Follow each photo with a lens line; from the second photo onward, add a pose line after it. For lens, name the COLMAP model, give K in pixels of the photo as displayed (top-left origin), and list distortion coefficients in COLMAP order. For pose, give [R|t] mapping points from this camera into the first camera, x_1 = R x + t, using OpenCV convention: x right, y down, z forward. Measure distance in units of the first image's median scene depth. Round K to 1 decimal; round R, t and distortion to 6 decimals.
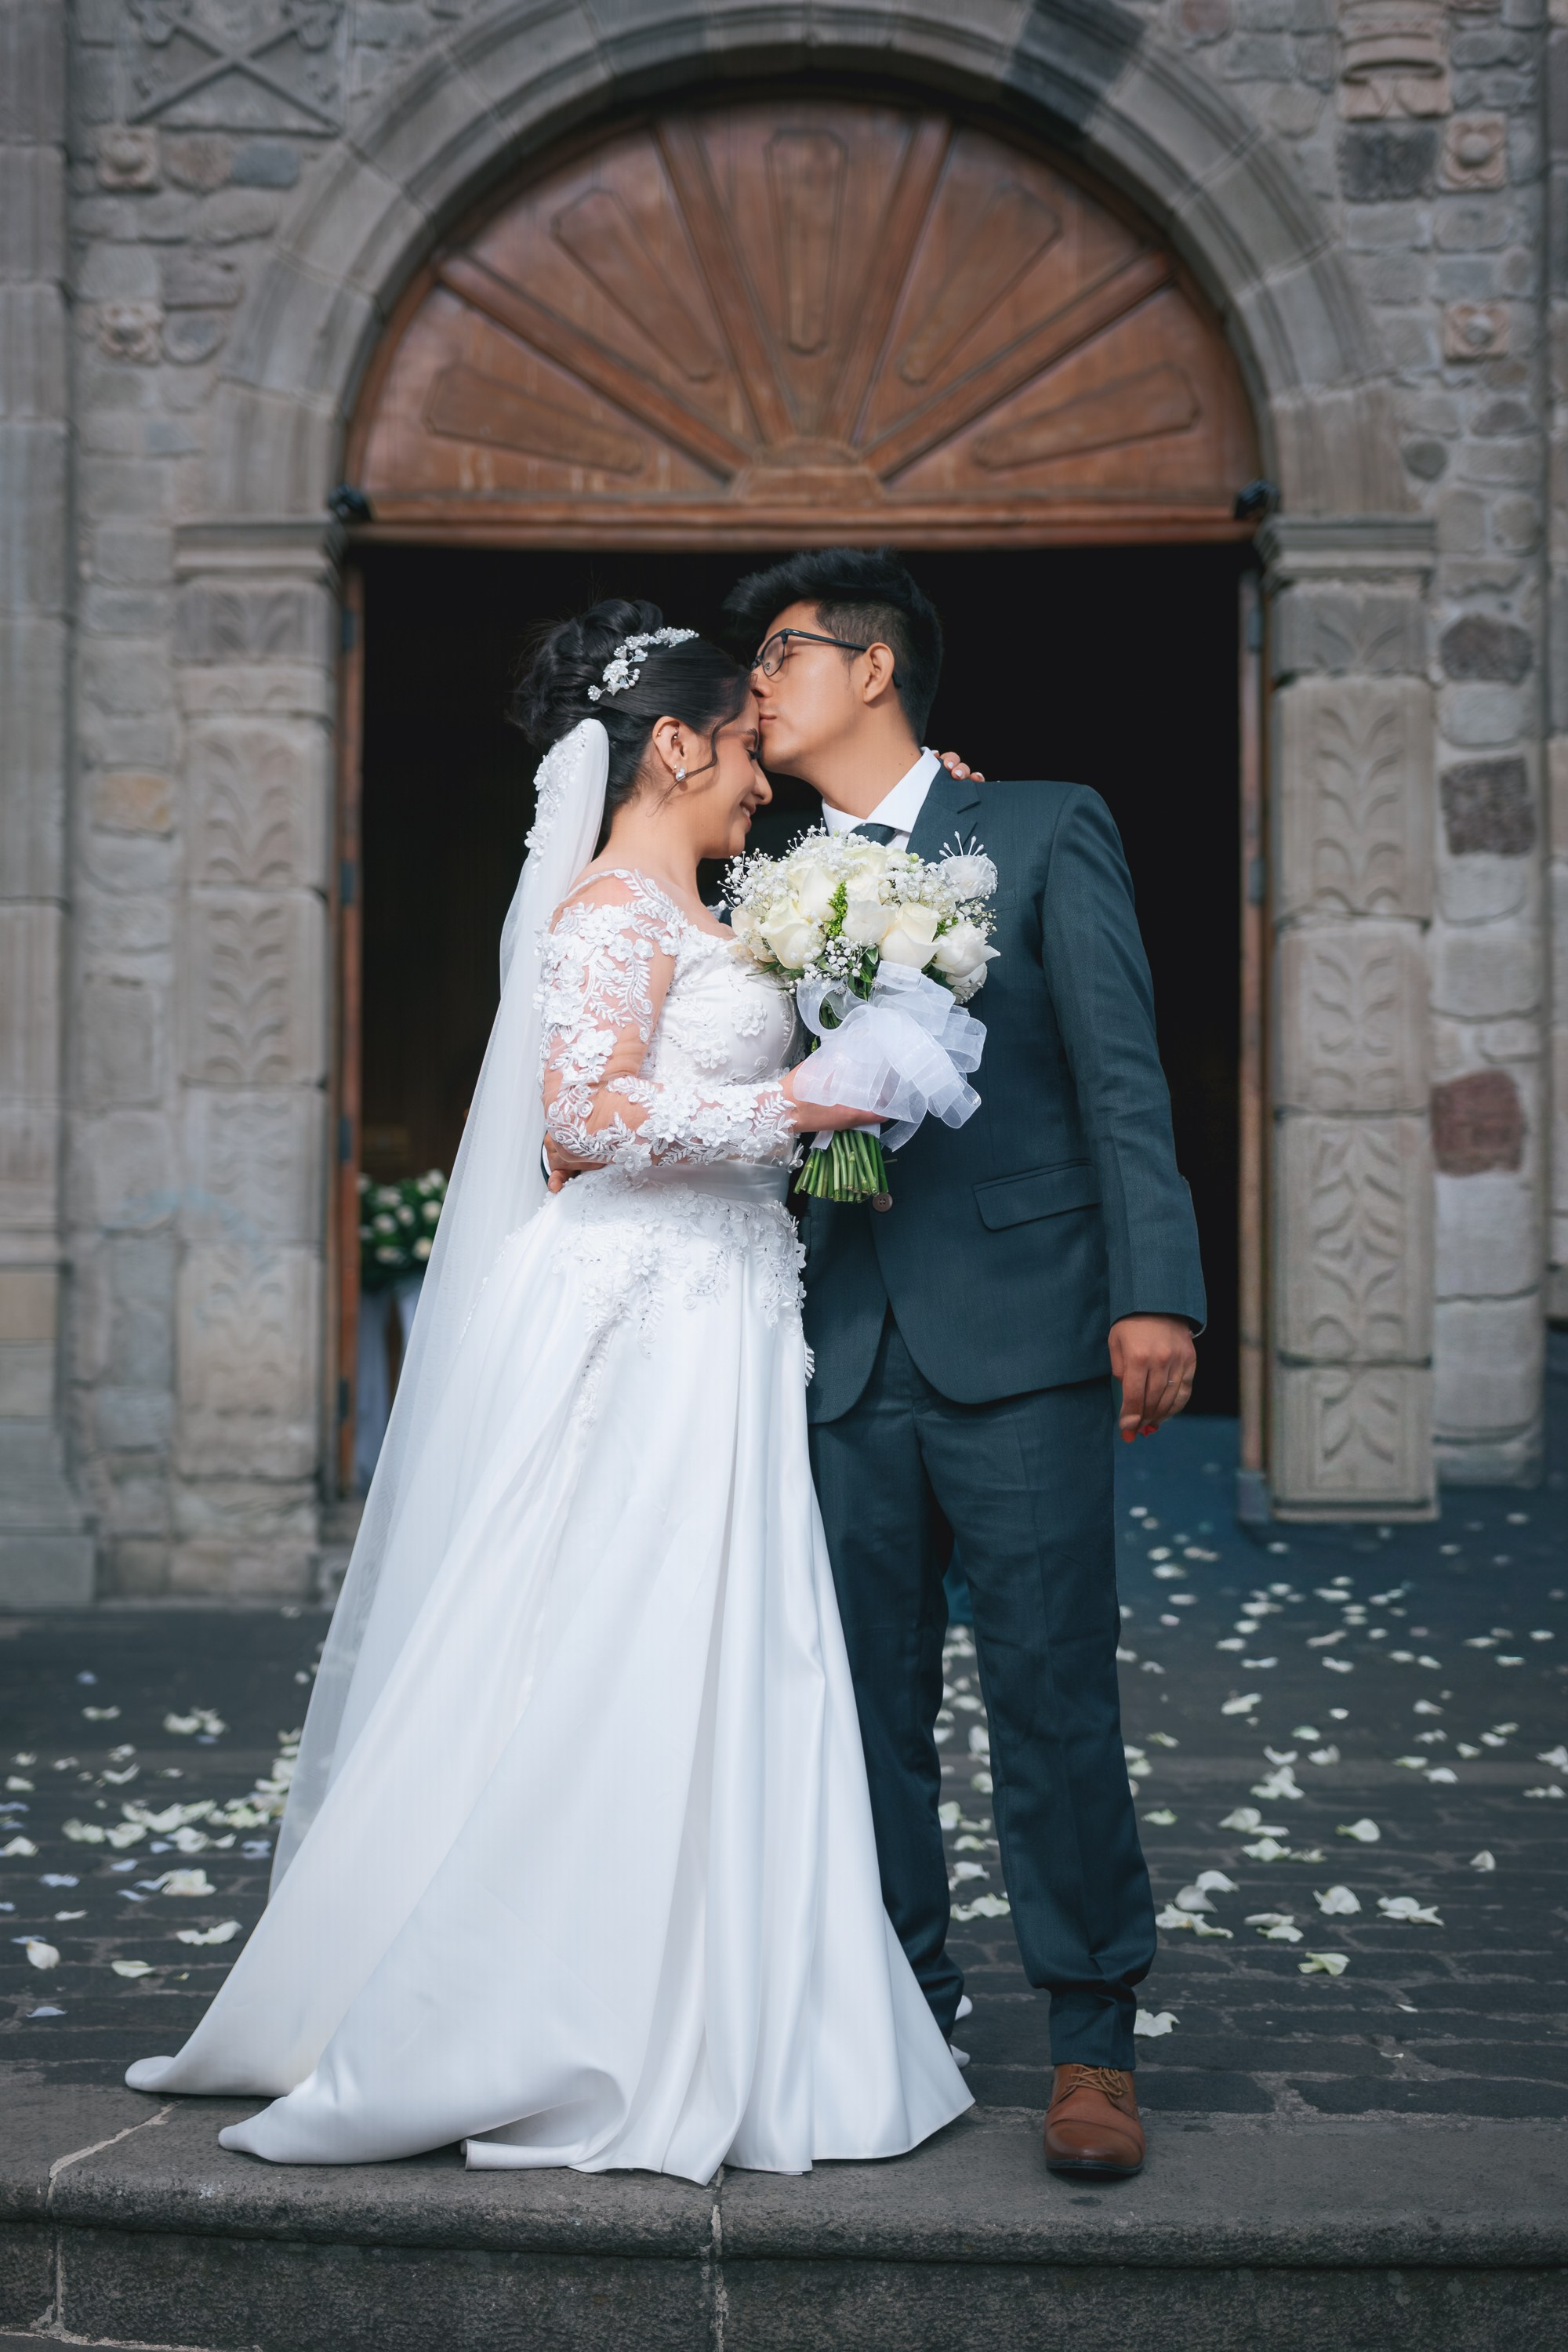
lens RADIAL K [[2954.8, 0, 759.5], [0, 2954.8, 1176.6], [0, 0, 1]] dist [0.098465, 0.000000]
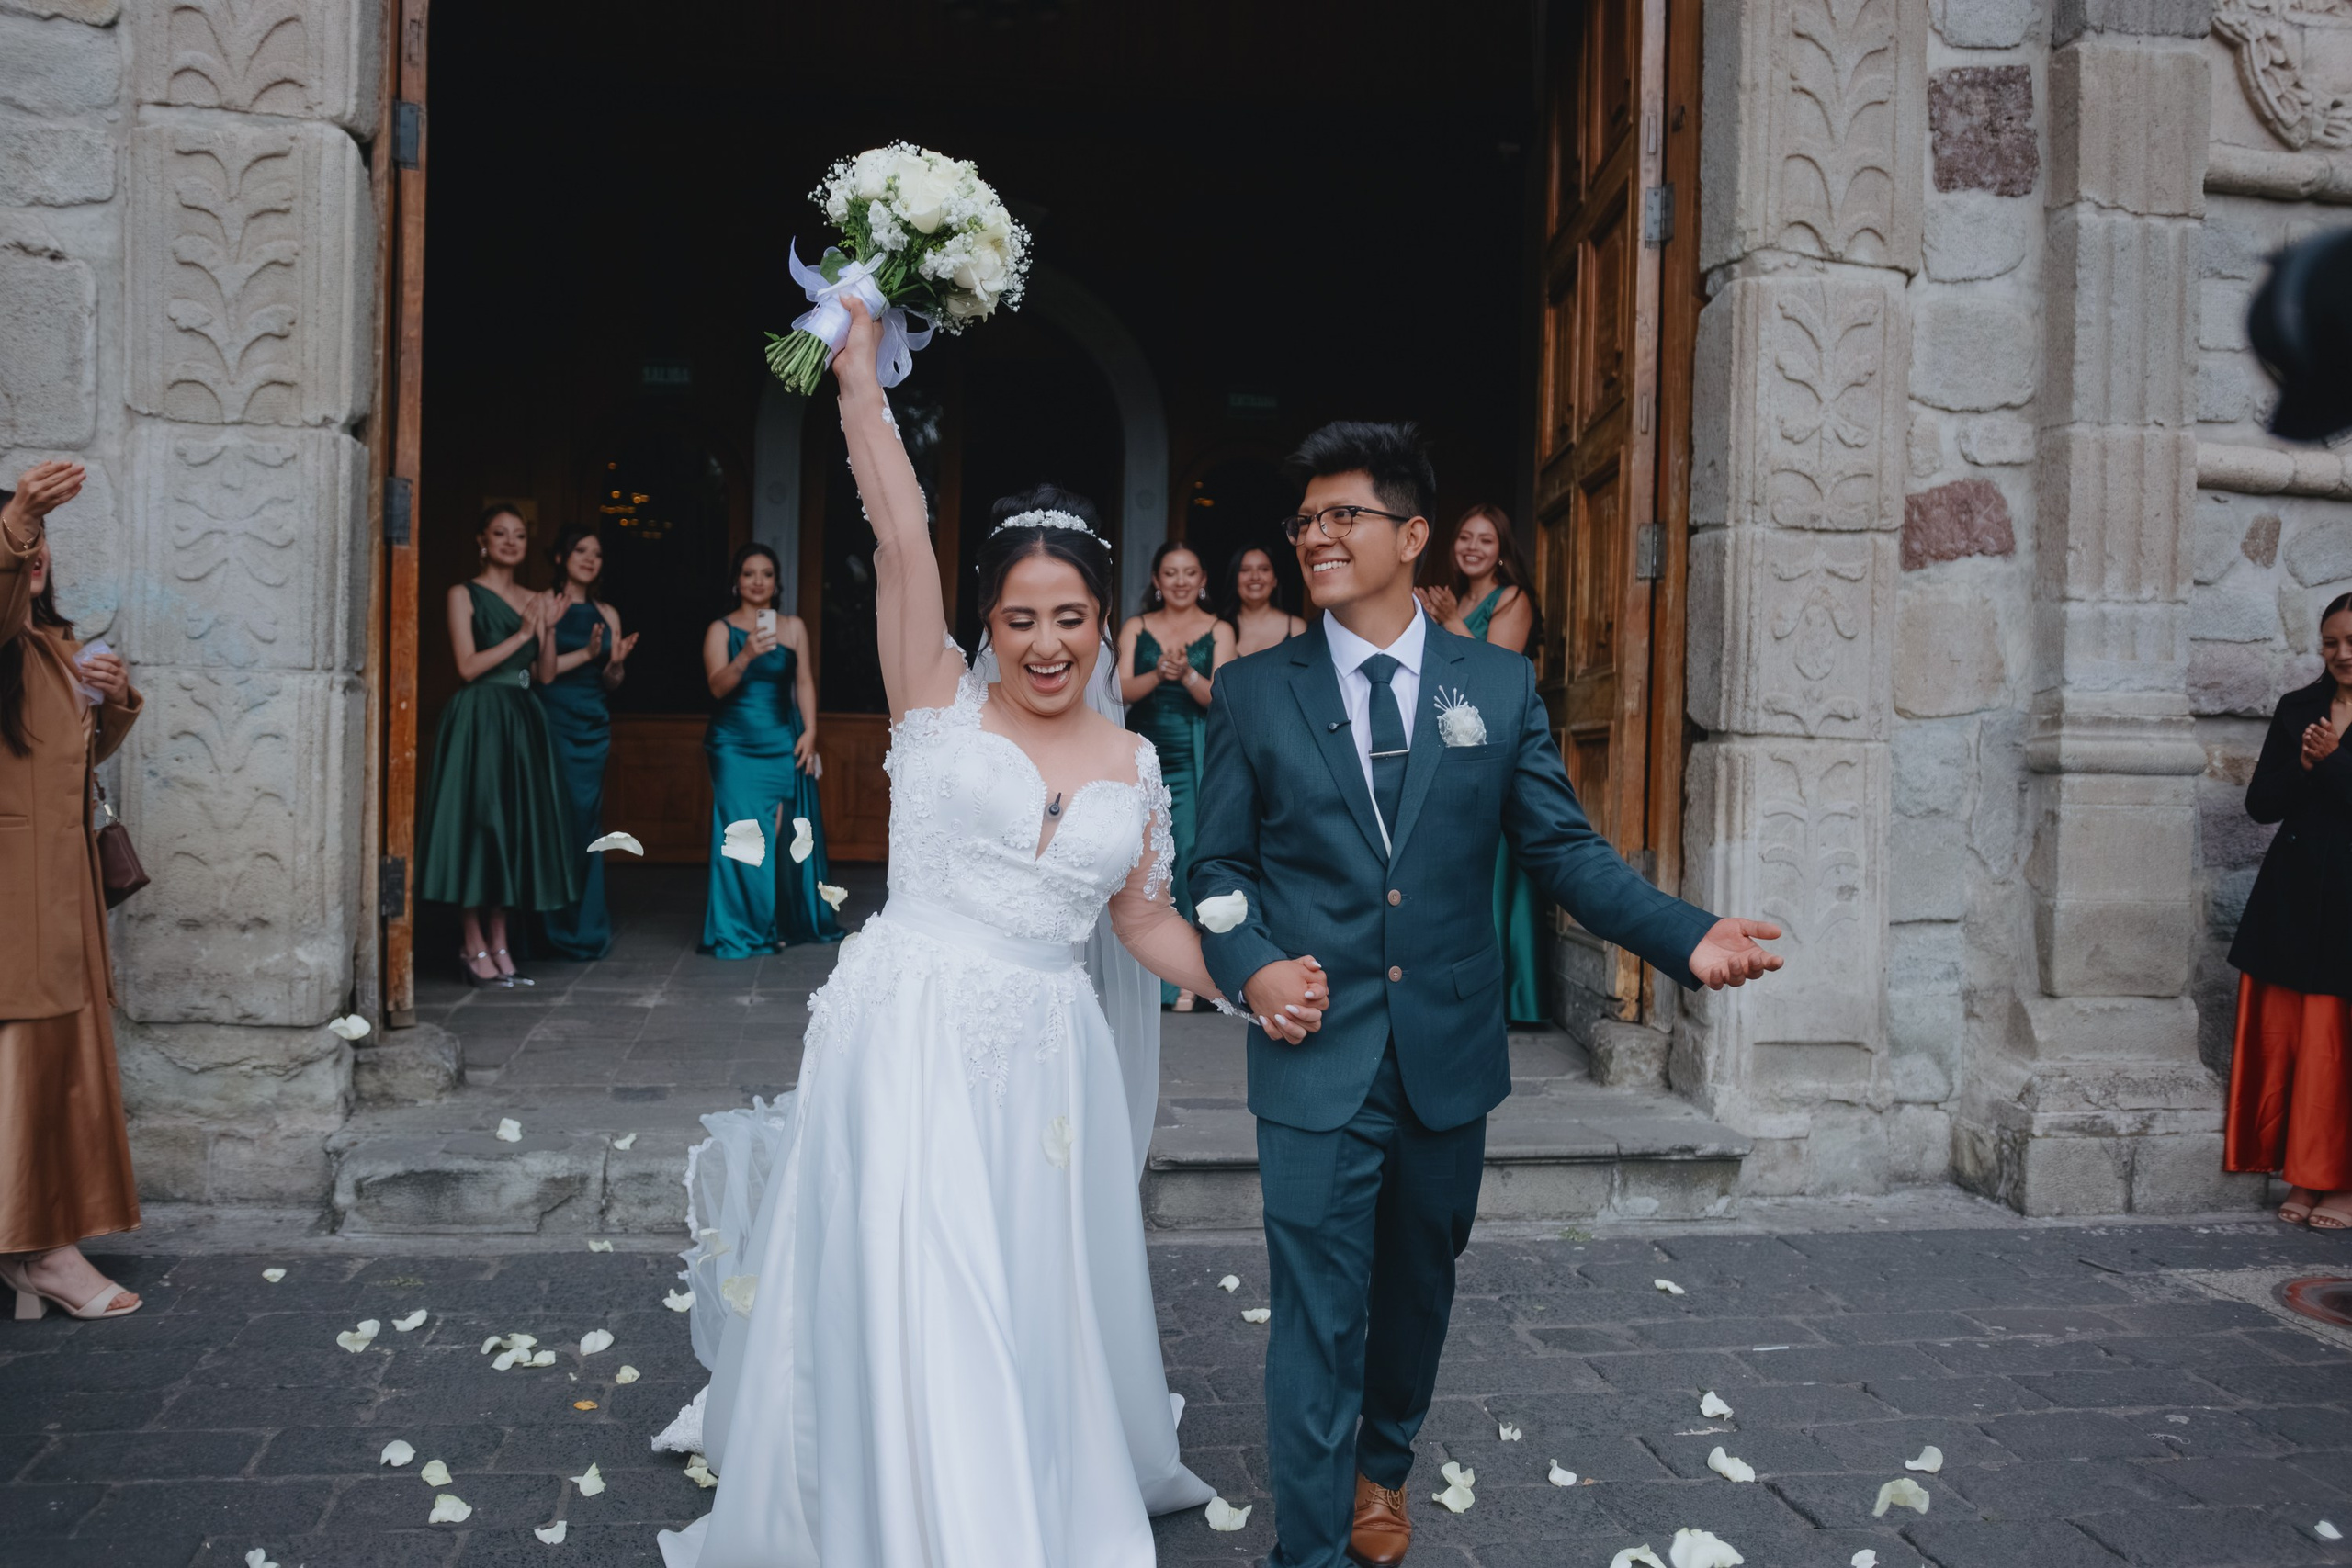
lens RADIAL K [[2027.0, 0, 1188.7], [0, 2027.0, 762.4], [0, 0, 1]] dist [-0.036161, 0.036376]
pose [[0.988862, 0.020818, 0.147375, -0.028829], [-0.035737, 0.994414, 0.099320, -0.007798], [-0.144484, -0.103480, 0.984081, 0.524376]]
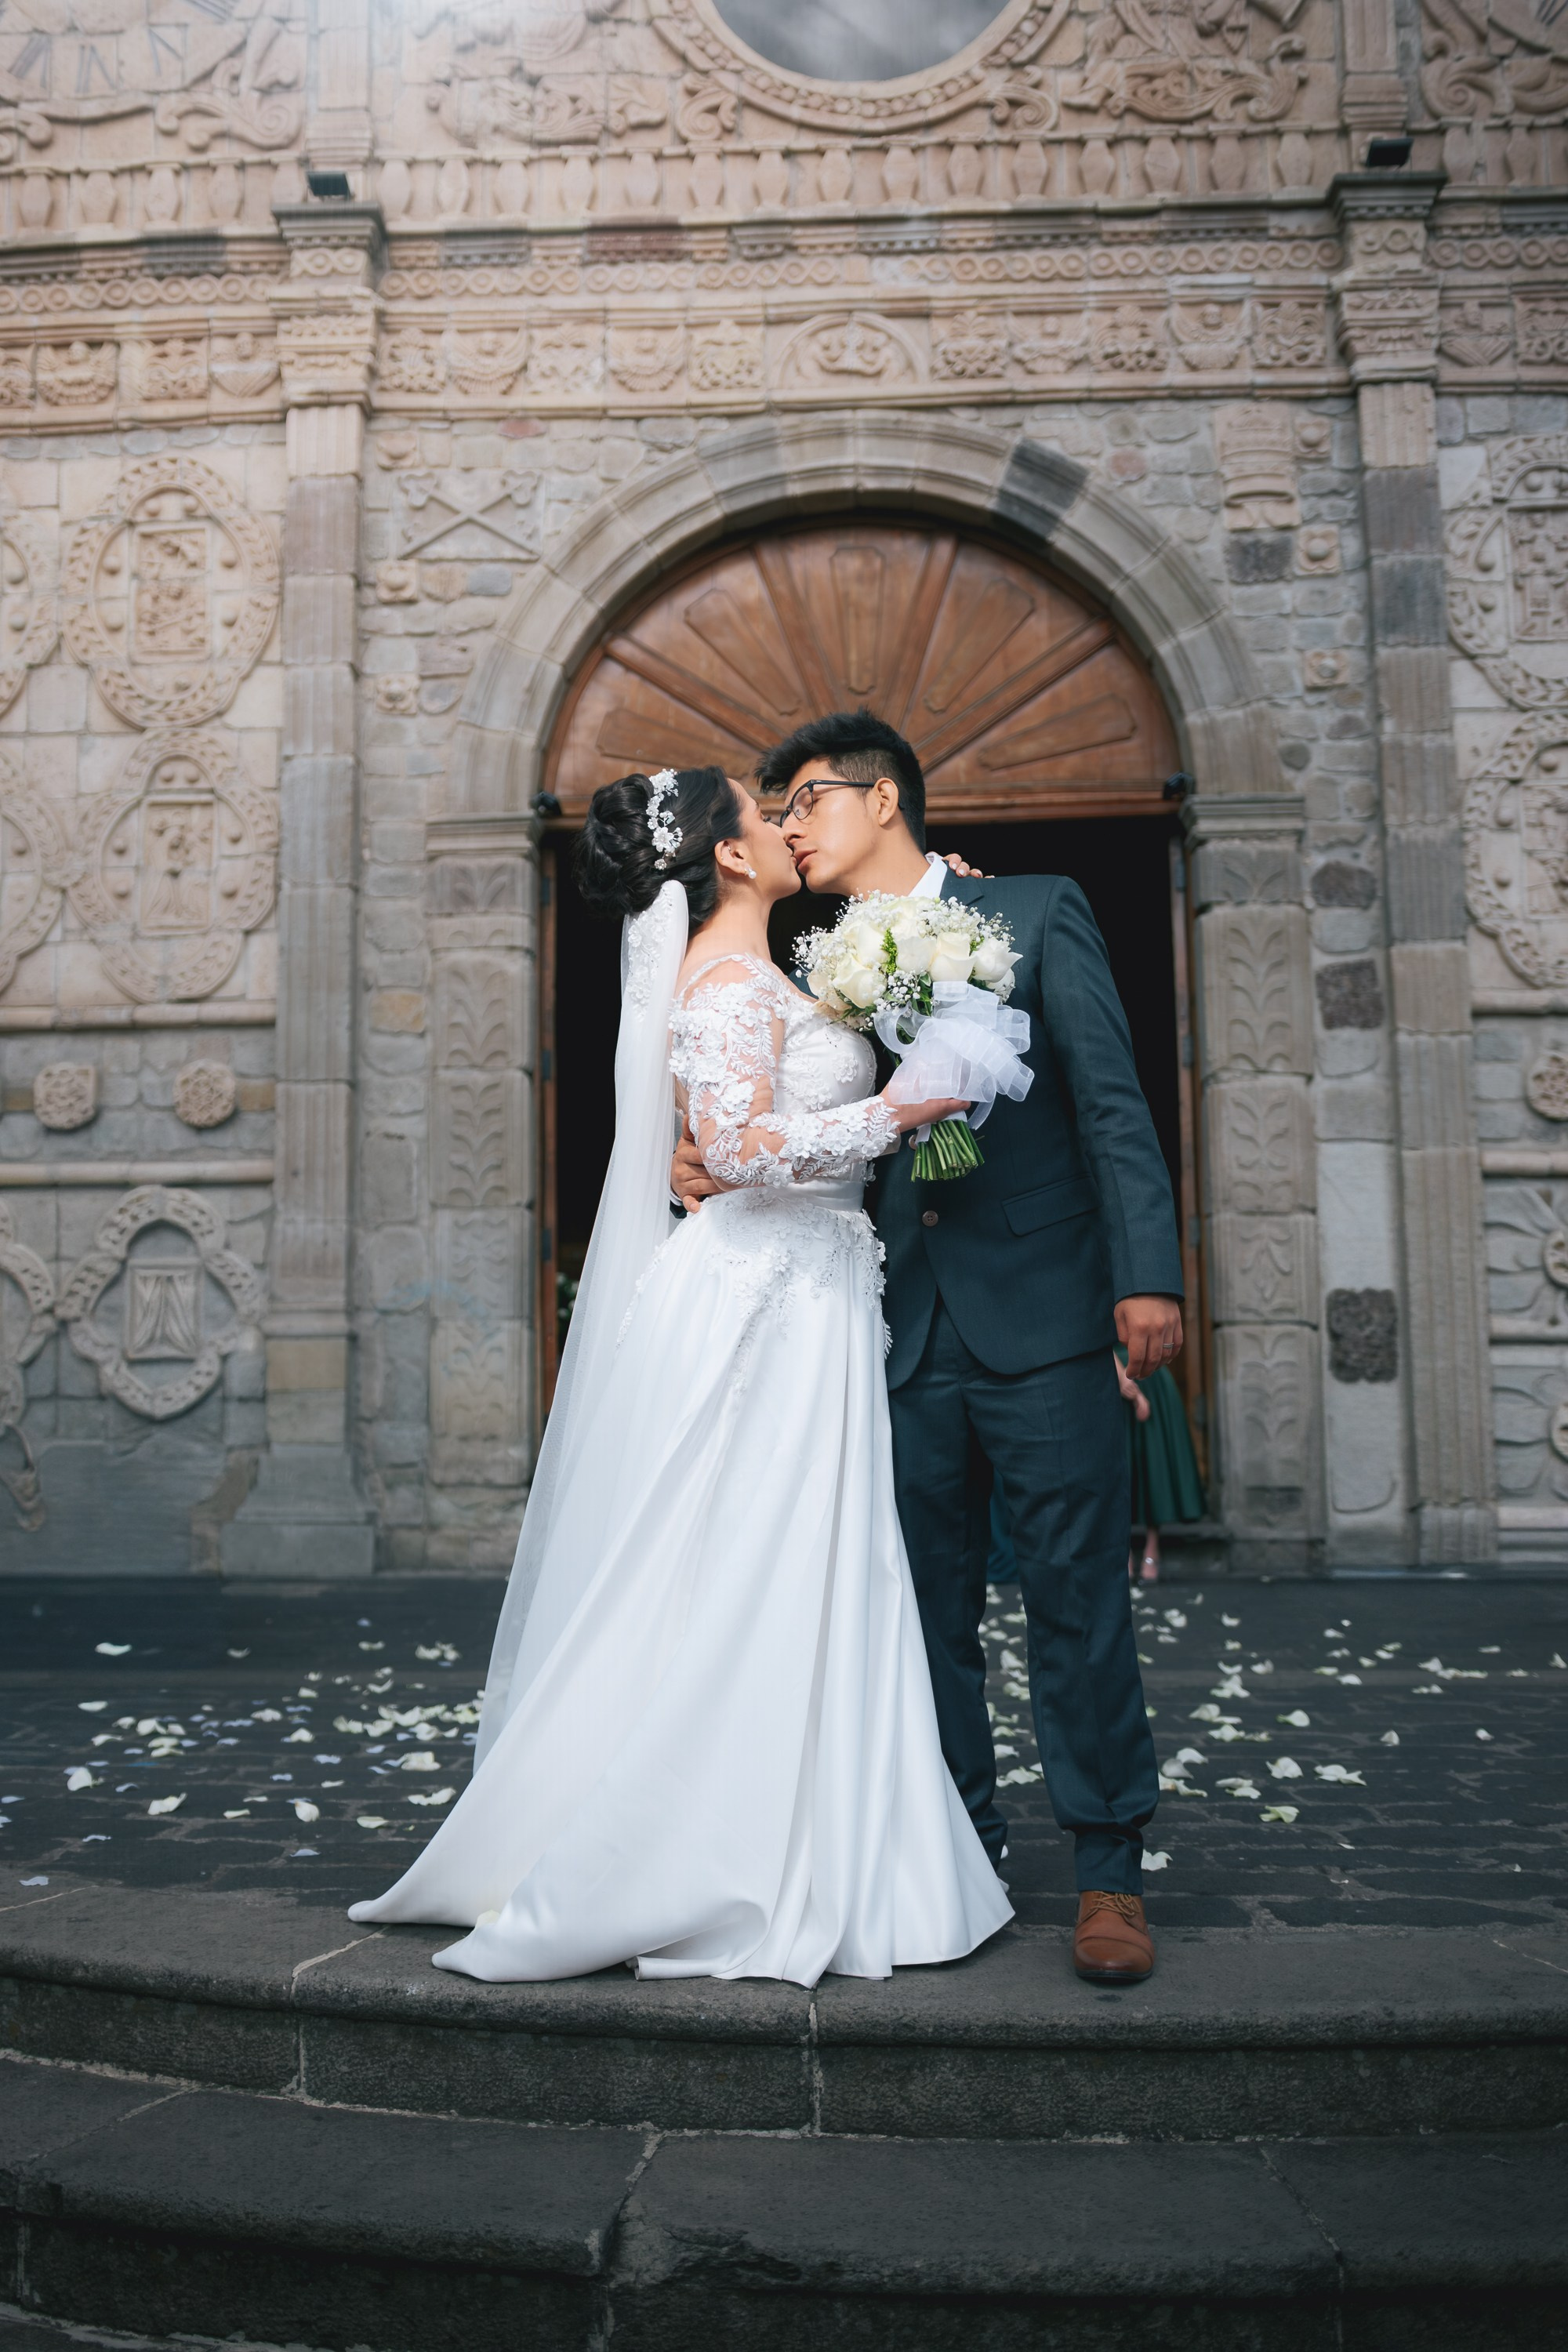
lens RADIAL K [[2027.2, 0, 750.5], [0, 2027.2, 1167.0], [0, 0, 1]] dist [-0.036161, 0.036376]
pose [[0.998845, -0.019470, -0.043938, 0.000945], [0.016731, 0.997943, -0.061882, 0.012334], [0.045052, 0.061075, 0.997116, 0.035945]]
